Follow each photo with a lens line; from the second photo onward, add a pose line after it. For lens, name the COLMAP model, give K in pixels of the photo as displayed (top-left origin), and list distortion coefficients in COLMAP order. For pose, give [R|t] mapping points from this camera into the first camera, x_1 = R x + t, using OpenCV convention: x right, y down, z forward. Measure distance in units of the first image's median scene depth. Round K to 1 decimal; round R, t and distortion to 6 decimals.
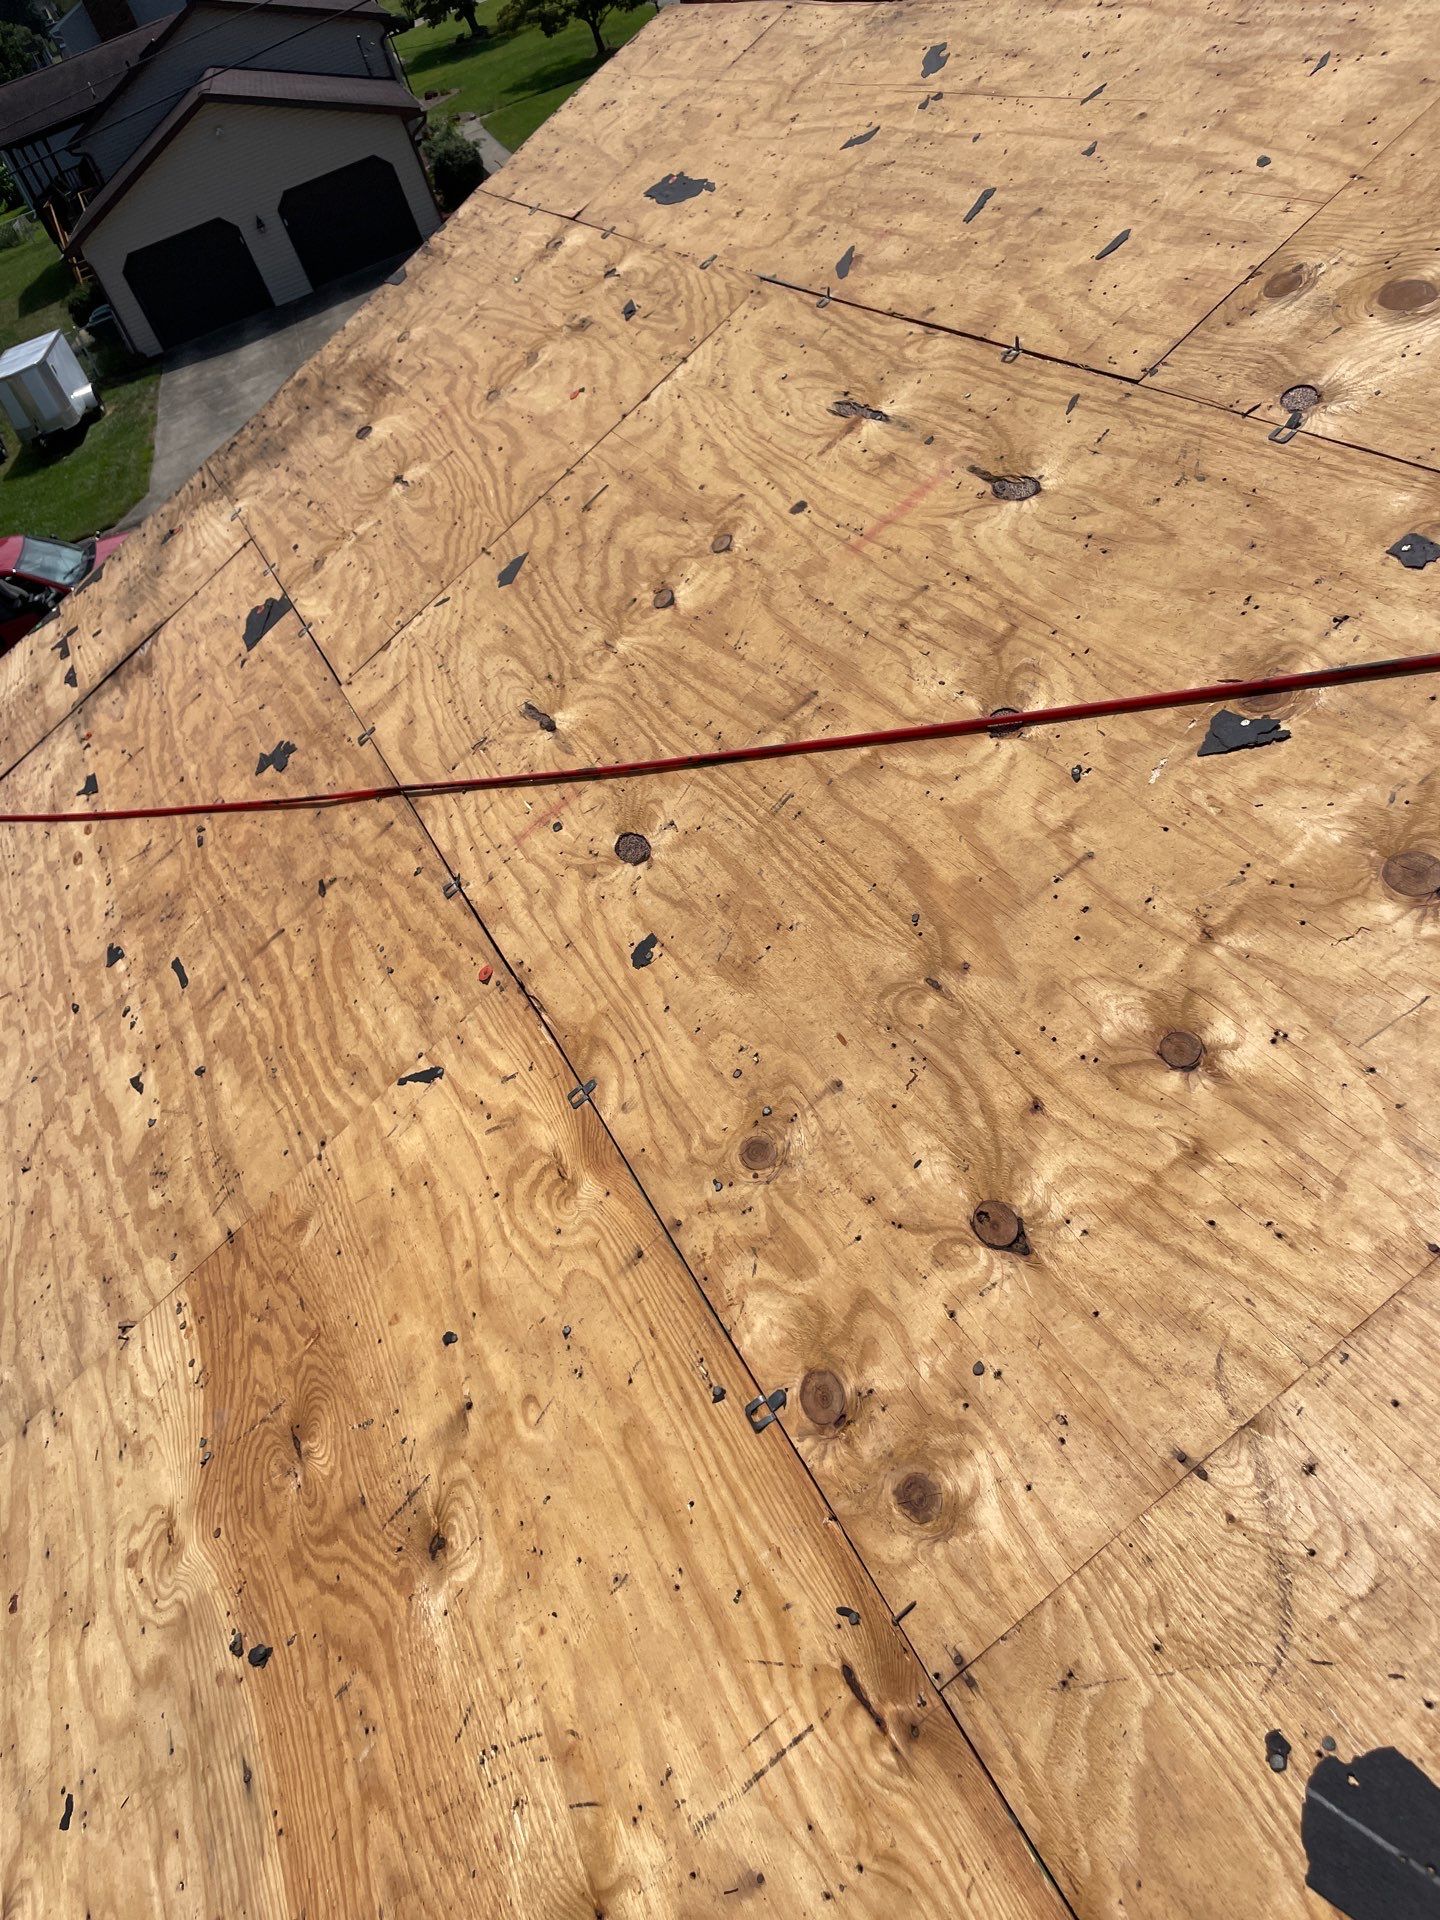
lens RADIAL K [[1485.7, 0, 720.0], [0, 1485.7, 960.0], [0, 0, 1]] dist [0.072338, -0.108687]
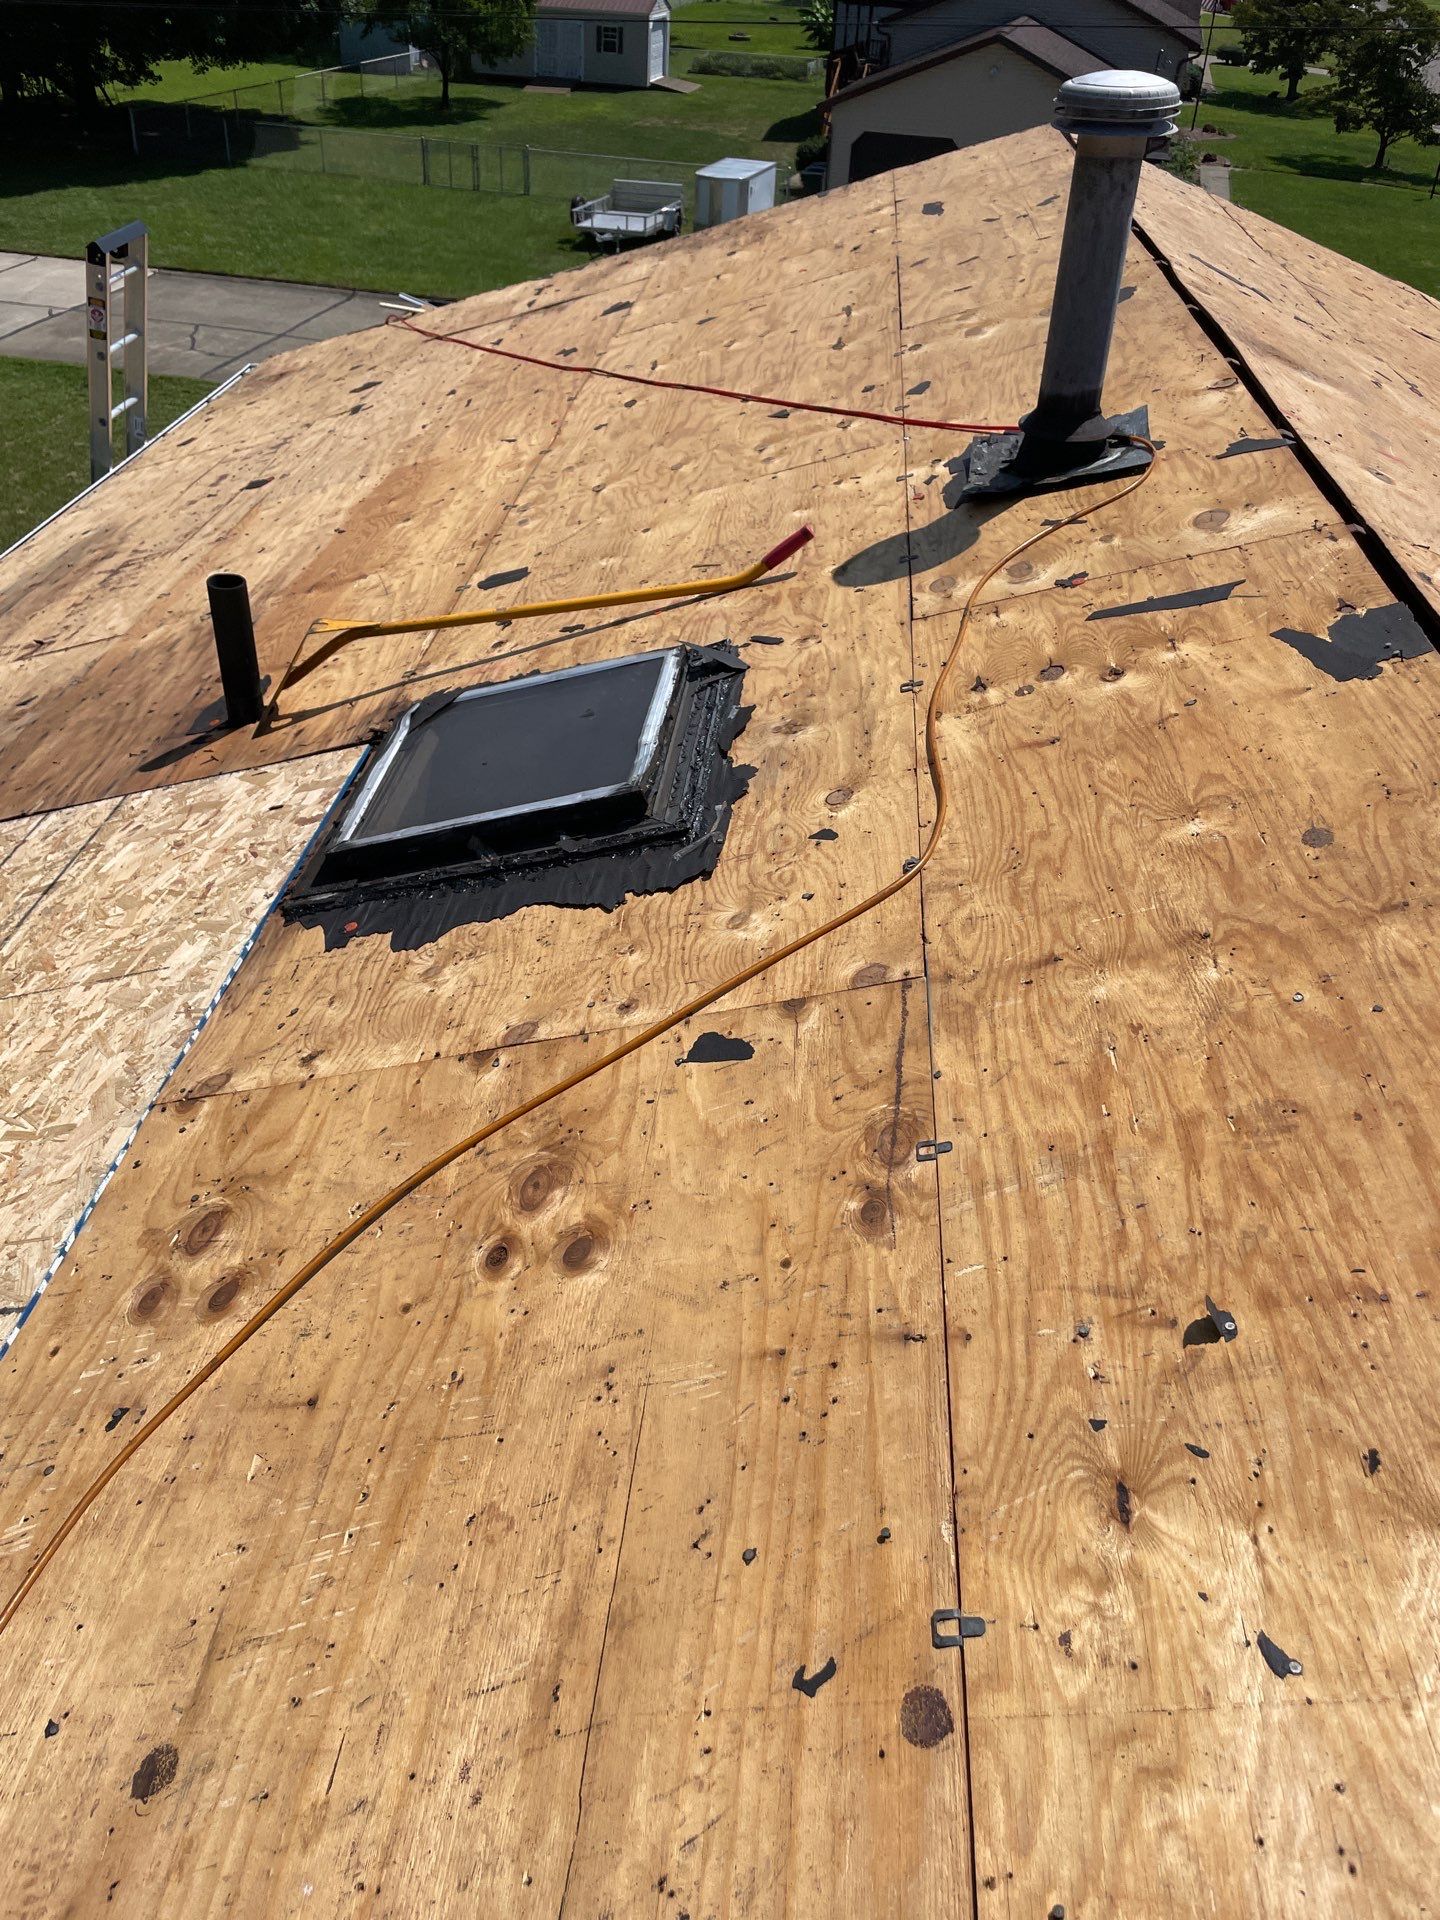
lens RADIAL K [[1485.7, 0, 720.0], [0, 1485.7, 960.0], [0, 0, 1]] dist [0.072338, -0.108687]
pose [[0.815544, 0.546585, -0.190086, 0.068217], [-0.544578, 0.835996, 0.067422, 0.029279], [0.195763, 0.048531, 0.979450, -0.087455]]
